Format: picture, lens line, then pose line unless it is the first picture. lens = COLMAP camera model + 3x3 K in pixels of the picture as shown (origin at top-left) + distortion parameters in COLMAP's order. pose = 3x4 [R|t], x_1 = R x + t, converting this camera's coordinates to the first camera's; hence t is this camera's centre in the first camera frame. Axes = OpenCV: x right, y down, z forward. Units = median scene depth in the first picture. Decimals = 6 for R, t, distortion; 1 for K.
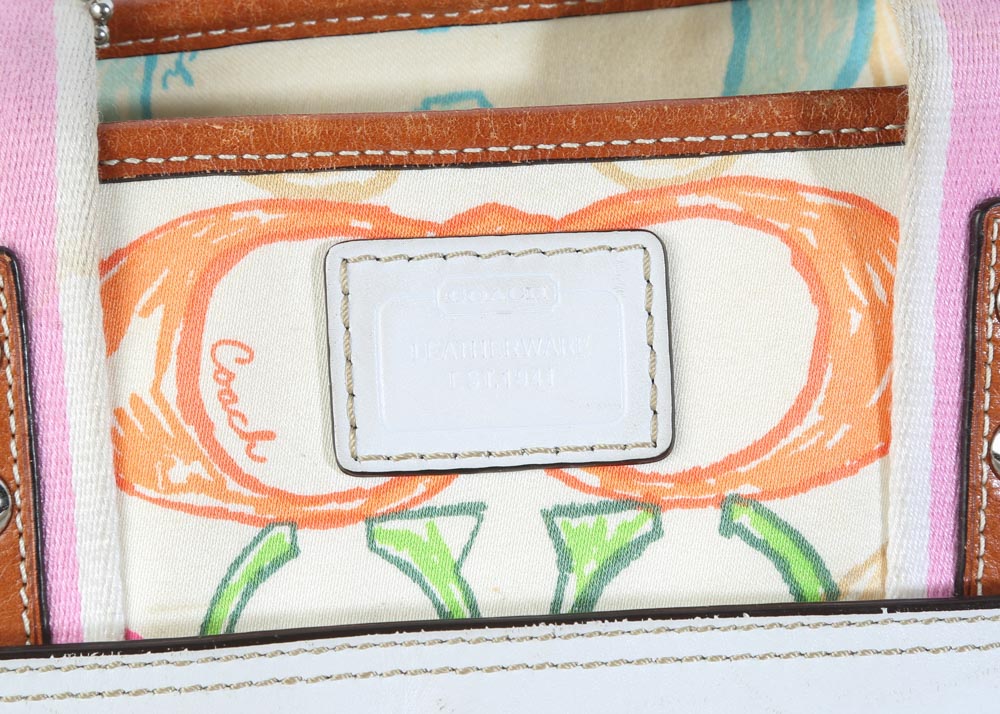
lens RADIAL K [[3641.2, 0, 499.2], [0, 3641.2, 352.7], [0, 0, 1]] dist [0.200285, 0.000000]
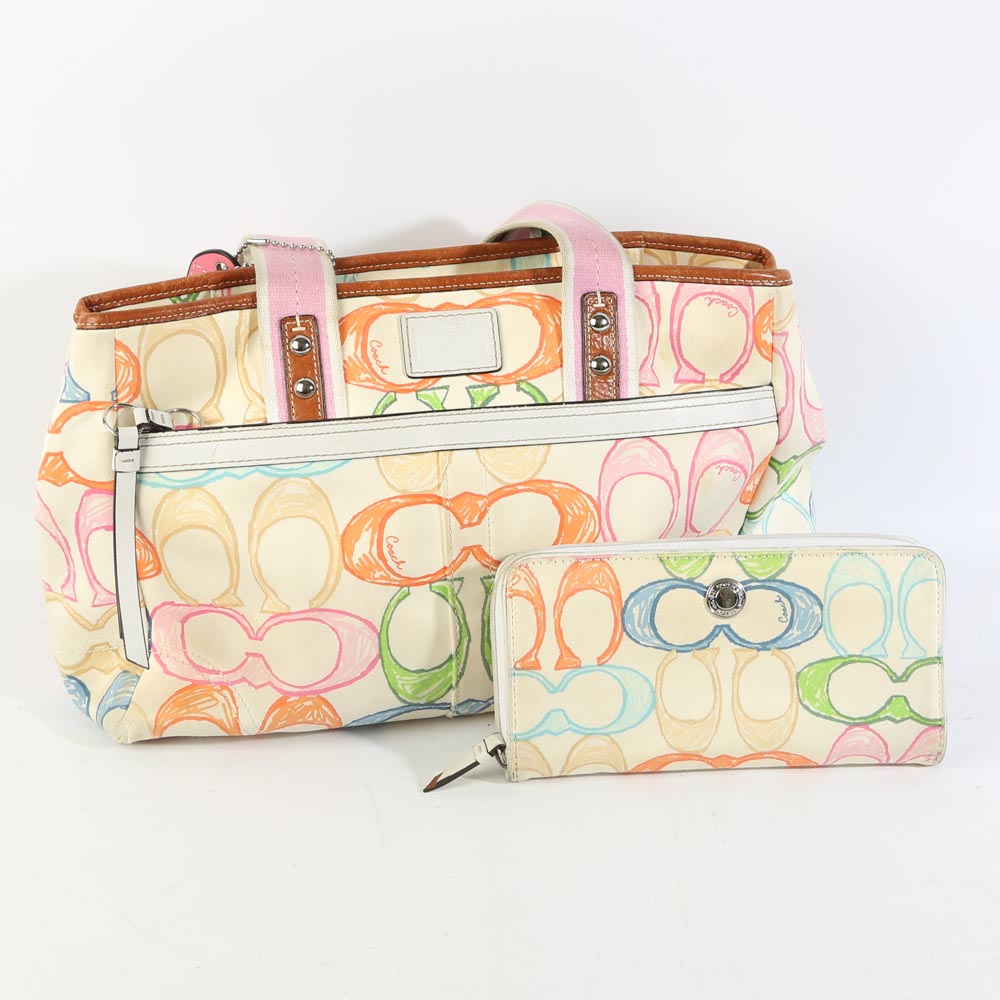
lens RADIAL K [[1858.5, 0, 445.6], [0, 1858.5, 432.7], [0, 0, 1]] dist [0.007111, 0.000000]
pose [[0.997978, -0.037587, 0.051255, -0.101086], [0.046993, 0.979314, -0.196813, 0.439606], [-0.042797, 0.198824, 0.979100, -0.744267]]
